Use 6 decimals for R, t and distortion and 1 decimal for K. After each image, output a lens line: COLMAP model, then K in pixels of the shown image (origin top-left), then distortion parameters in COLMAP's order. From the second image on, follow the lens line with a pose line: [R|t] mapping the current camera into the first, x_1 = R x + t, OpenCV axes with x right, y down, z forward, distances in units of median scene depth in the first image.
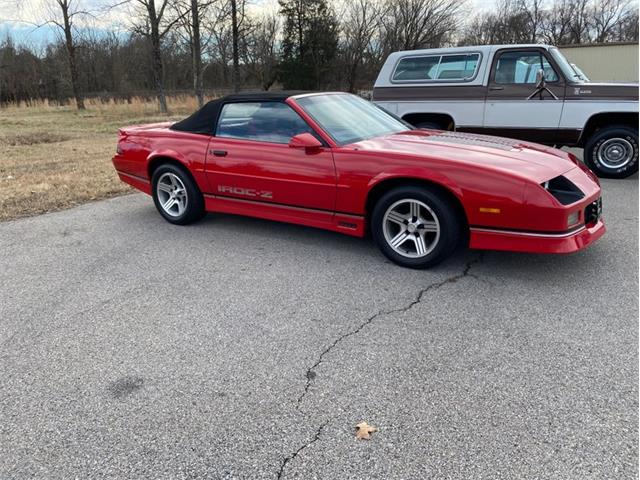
lens RADIAL K [[505.9, 0, 320.0], [0, 505.9, 240.0], [0, 0, 1]] dist [0.041283, -0.081456]
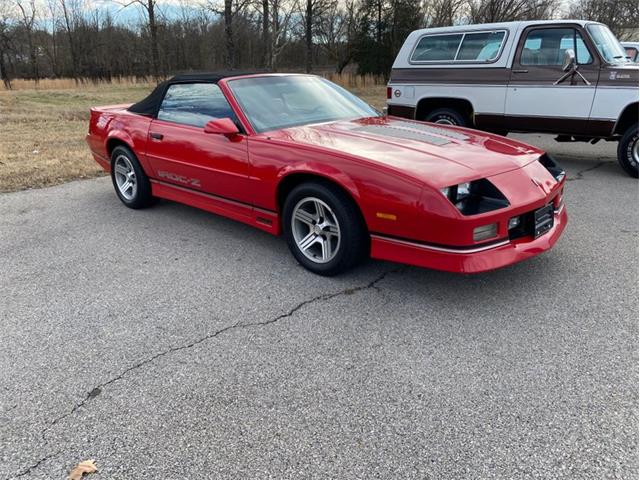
lens RADIAL K [[499.0, 0, 319.5], [0, 499.0, 250.2], [0, 0, 1]] dist [-0.001704, -0.005828]
pose [[0.984147, 0.068883, -0.163430, 0.259976], [-0.058873, 0.996126, 0.065329, -0.035679], [0.167296, -0.054672, 0.984390, 0.104915]]
